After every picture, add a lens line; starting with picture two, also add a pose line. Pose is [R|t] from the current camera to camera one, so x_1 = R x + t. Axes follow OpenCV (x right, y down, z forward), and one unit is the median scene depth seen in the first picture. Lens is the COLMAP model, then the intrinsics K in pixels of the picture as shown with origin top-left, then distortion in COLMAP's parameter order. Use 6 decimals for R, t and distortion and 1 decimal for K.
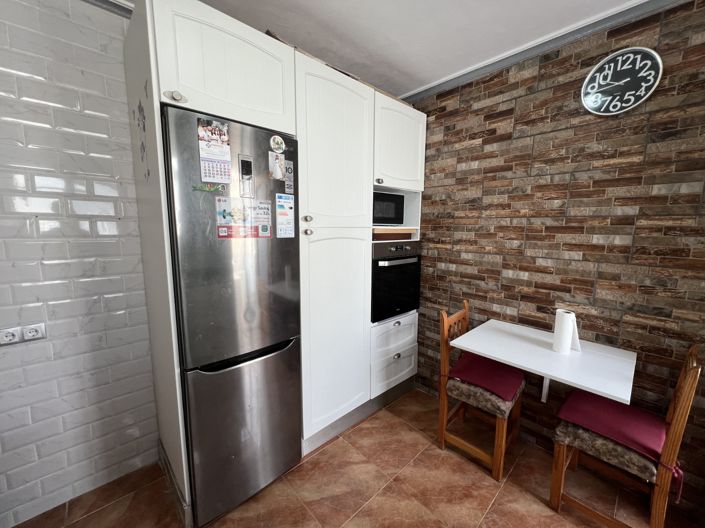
lens RADIAL K [[280.0, 0, 353.6], [0, 280.0, 265.0], [0, 0, 1]] dist [-0.000274, -0.000064]
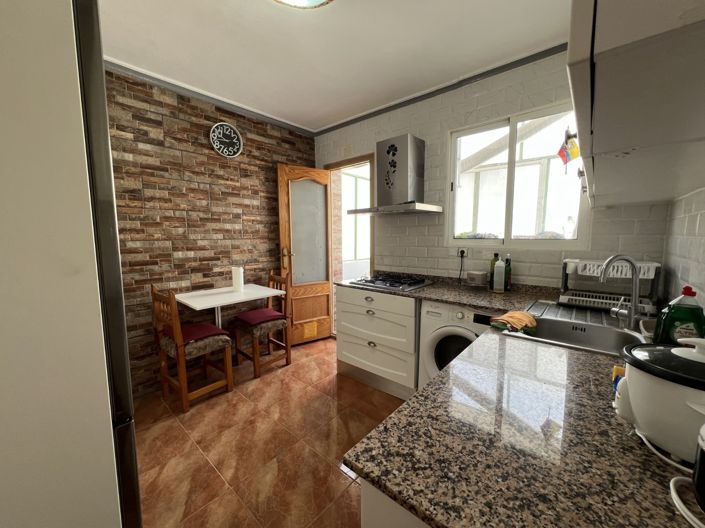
lens RADIAL K [[280.0, 0, 353.6], [0, 280.0, 265.0], [0, 0, 1]] dist [-0.000274, -0.000064]
pose [[-0.093901, -0.115552, 0.988853, -0.834843], [0.137969, 0.982147, 0.127870, 0.025846], [-0.985975, 0.148438, -0.076282, 0.355004]]
